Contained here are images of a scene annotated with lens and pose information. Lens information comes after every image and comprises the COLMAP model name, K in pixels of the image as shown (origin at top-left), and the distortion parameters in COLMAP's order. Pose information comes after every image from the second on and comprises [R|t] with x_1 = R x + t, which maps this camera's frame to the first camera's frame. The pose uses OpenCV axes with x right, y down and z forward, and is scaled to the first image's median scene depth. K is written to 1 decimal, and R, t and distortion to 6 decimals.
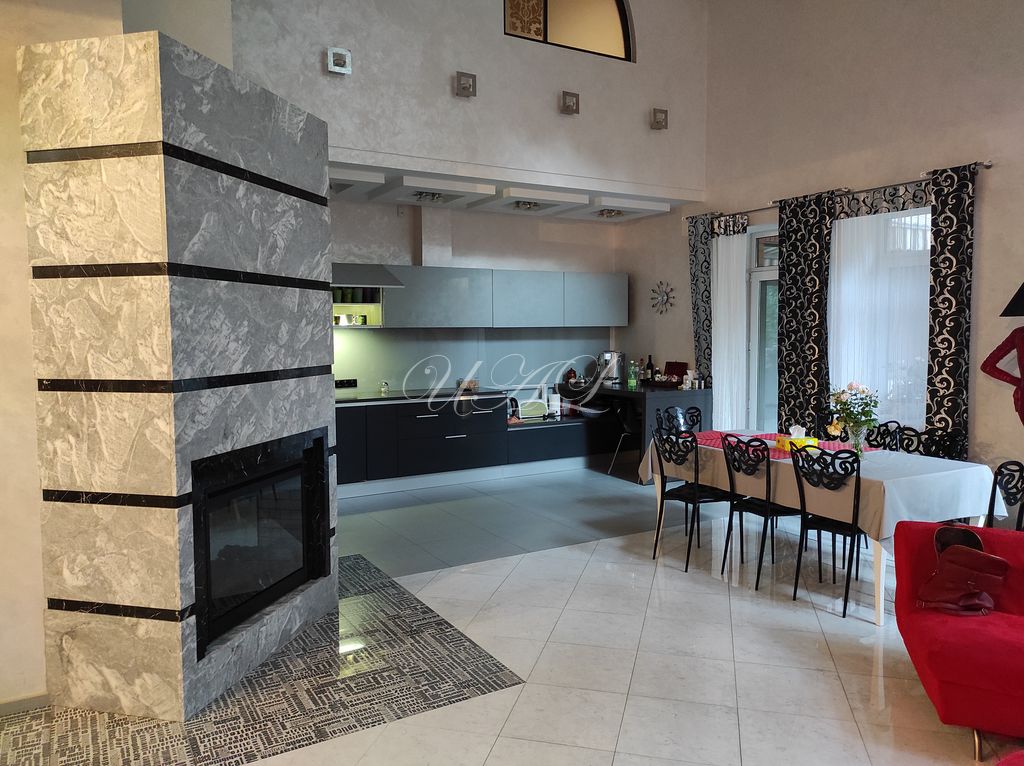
lens RADIAL K [[759.9, 0, 513.2], [0, 759.9, 378.2], [0, 0, 1]] dist [0.053525, -0.041773]
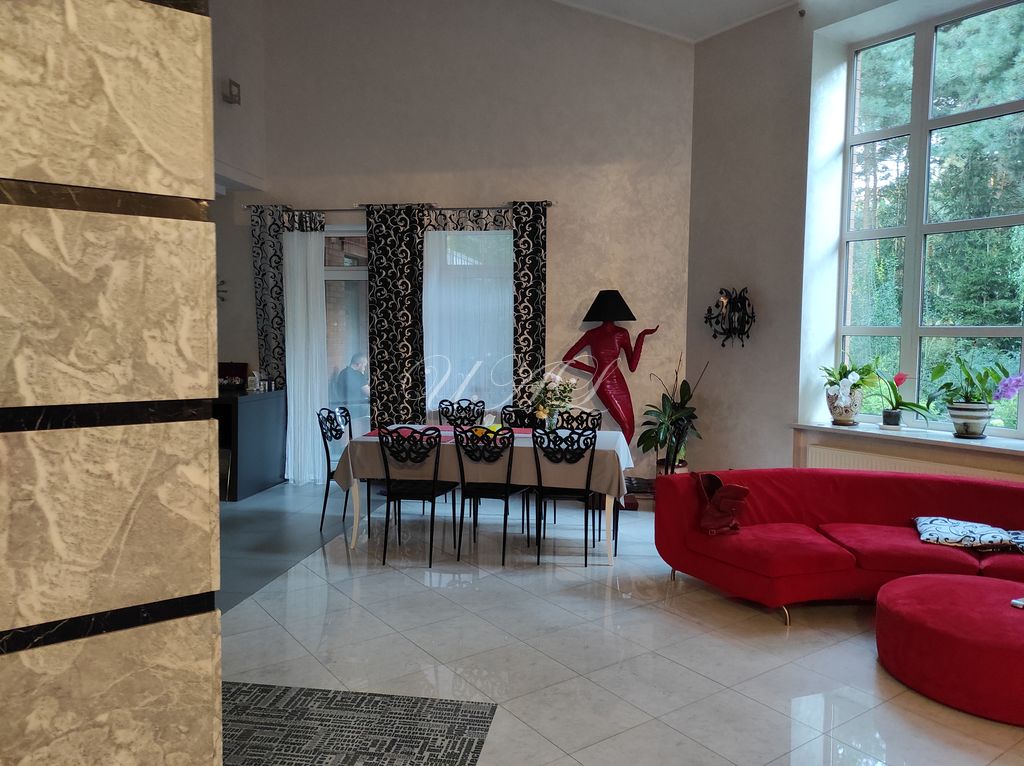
lens RADIAL K [[759.9, 0, 513.2], [0, 759.9, 378.2], [0, 0, 1]] dist [0.053525, -0.041773]
pose [[0.629864, -0.036472, 0.775849, -0.731889], [0.037433, 0.999162, 0.016580, -0.013366], [-0.775803, 0.018599, 0.630701, 0.422057]]
